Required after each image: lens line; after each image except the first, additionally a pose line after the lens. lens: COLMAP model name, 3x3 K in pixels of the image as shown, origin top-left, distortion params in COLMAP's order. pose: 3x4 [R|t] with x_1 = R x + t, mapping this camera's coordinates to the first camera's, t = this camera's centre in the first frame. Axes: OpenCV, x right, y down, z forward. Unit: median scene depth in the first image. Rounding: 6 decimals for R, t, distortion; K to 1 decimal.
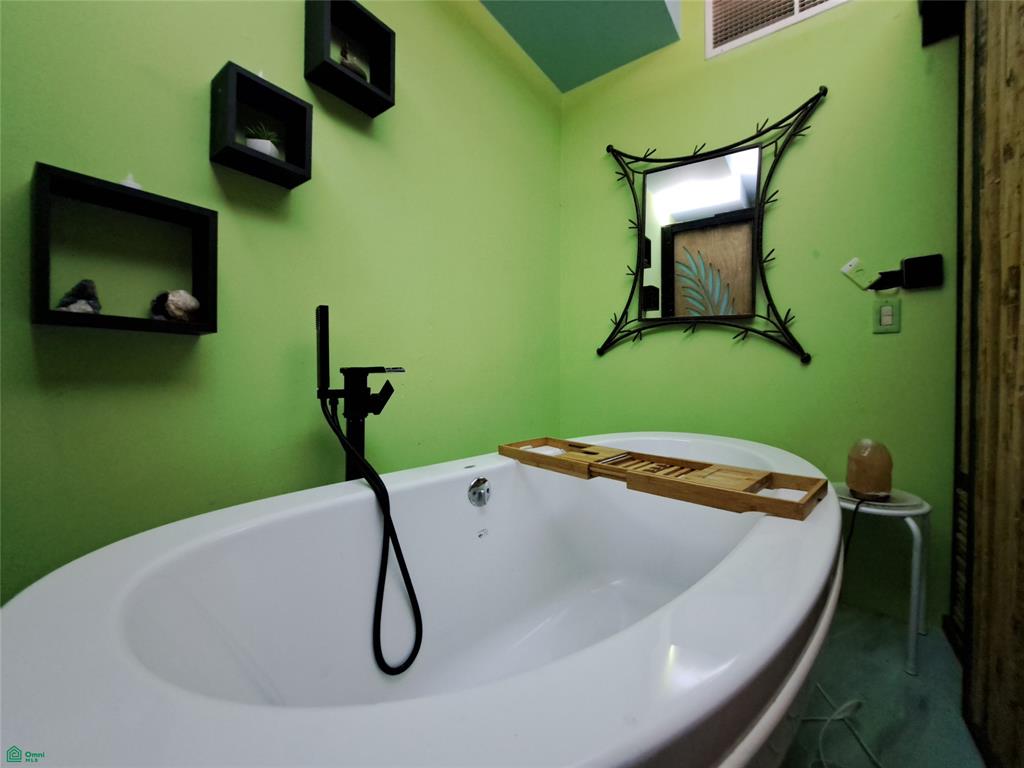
lens RADIAL K [[407.5, 0, 512.0], [0, 407.5, 384.0], [0, 0, 1]] dist [-0.024116, -0.000013]
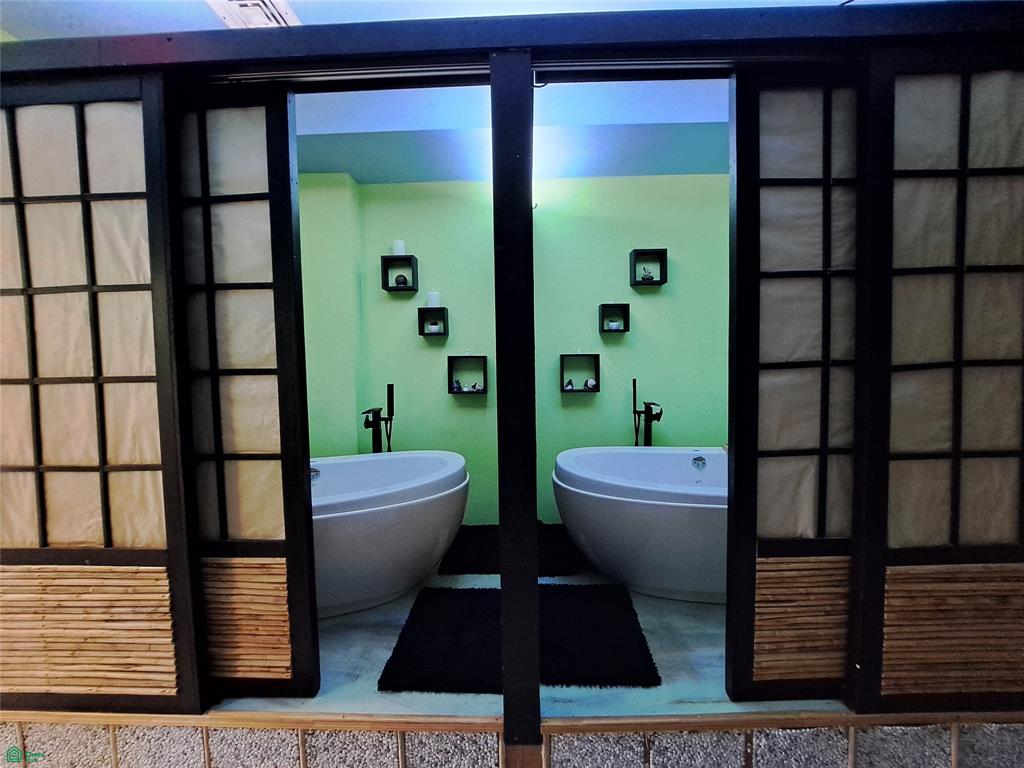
lens RADIAL K [[407.8, 0, 516.4], [0, 407.8, 380.3], [0, 0, 1]] dist [-0.017498, -0.000348]
pose [[0.577264, 0.025843, -0.816149, 1.287998], [0.004071, 0.999396, 0.034525, -0.288600], [0.816547, -0.023253, 0.576810, -1.190951]]
